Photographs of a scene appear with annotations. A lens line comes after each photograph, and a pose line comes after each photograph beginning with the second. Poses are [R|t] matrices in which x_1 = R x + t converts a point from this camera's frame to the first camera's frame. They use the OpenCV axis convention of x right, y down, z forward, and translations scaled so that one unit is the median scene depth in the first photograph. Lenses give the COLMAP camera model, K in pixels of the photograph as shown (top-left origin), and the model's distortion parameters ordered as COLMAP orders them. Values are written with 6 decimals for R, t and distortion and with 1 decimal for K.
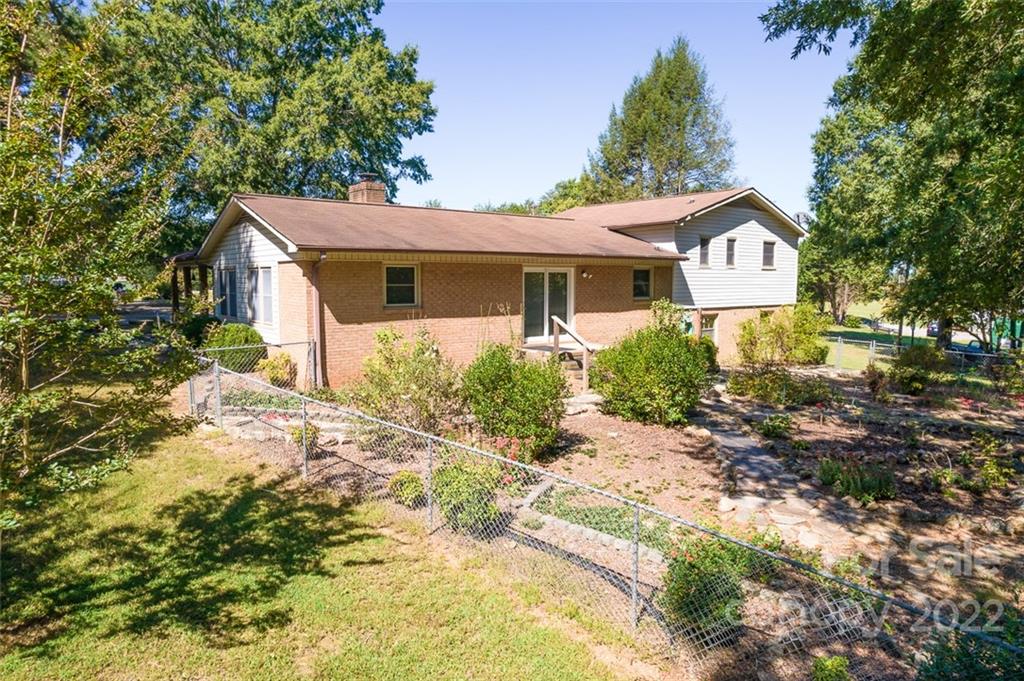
lens RADIAL K [[654.9, 0, 512.0], [0, 654.9, 340.5], [0, 0, 1]] dist [-0.100519, 0.092014]
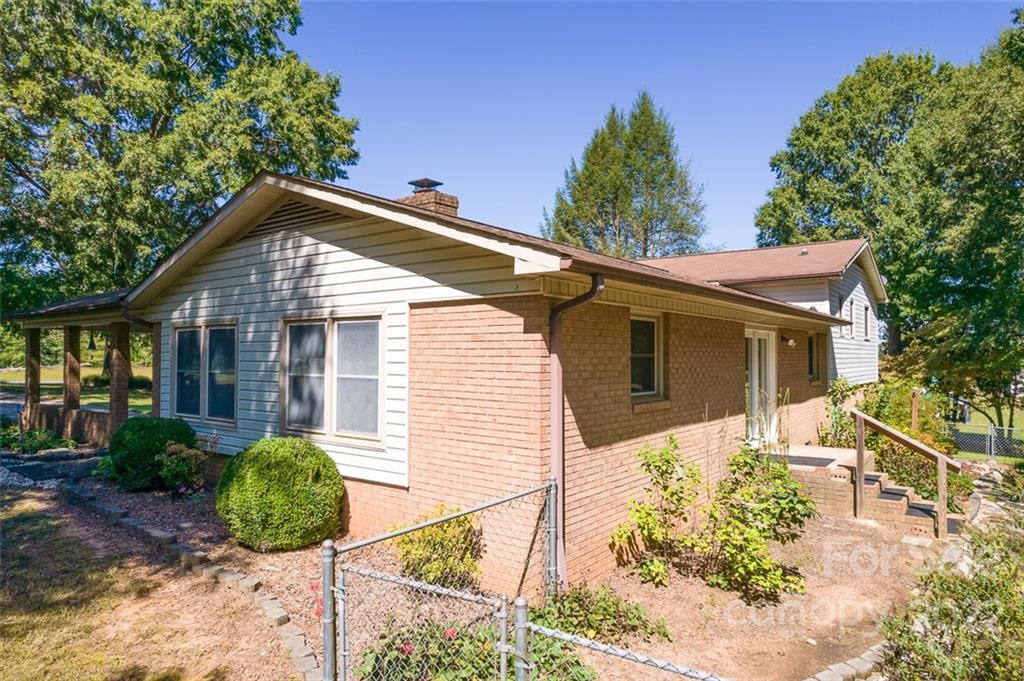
lens RADIAL K [[654.9, 0, 512.0], [0, 654.9, 340.5], [0, 0, 1]] dist [-0.100519, 0.092014]
pose [[0.968057, 0.006006, 0.250659, -0.184369], [0.024455, 0.992685, -0.118229, -0.017647], [-0.249536, 0.120583, 0.960829, 0.243012]]
